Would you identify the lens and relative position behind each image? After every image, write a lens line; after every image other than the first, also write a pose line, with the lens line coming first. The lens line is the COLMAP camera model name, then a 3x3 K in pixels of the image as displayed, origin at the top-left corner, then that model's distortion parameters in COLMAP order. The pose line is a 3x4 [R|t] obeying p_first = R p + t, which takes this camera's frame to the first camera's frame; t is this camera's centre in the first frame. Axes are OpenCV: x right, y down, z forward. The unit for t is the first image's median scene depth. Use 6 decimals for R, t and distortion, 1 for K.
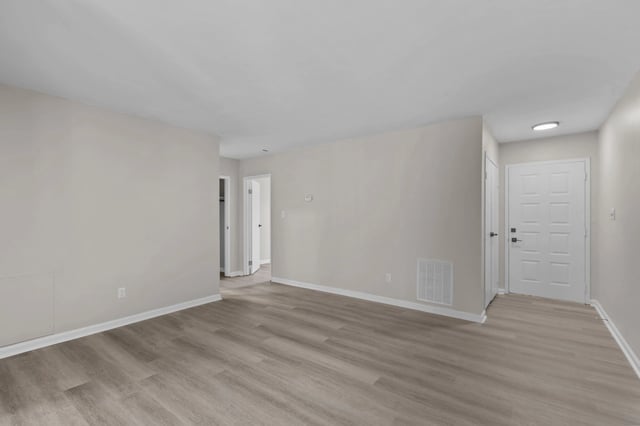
lens RADIAL K [[295.6, 0, 320.0], [0, 295.6, 213.0], [0, 0, 1]] dist [-0.000326, 0.000236]
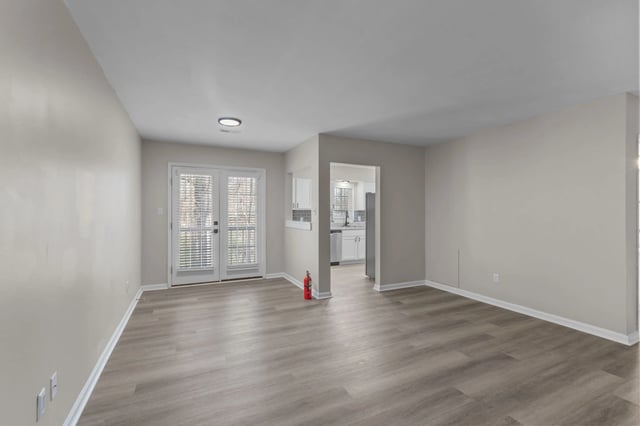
lens RADIAL K [[285.4, 0, 315.4], [0, 285.4, 208.7], [0, 0, 1]] dist [-0.001377, -0.000288]
pose [[-0.469184, -0.014025, -0.882989, 0.480684], [-0.000230, 0.999876, -0.015760, 0.007594], [0.883101, -0.007192, -0.469128, 0.628952]]
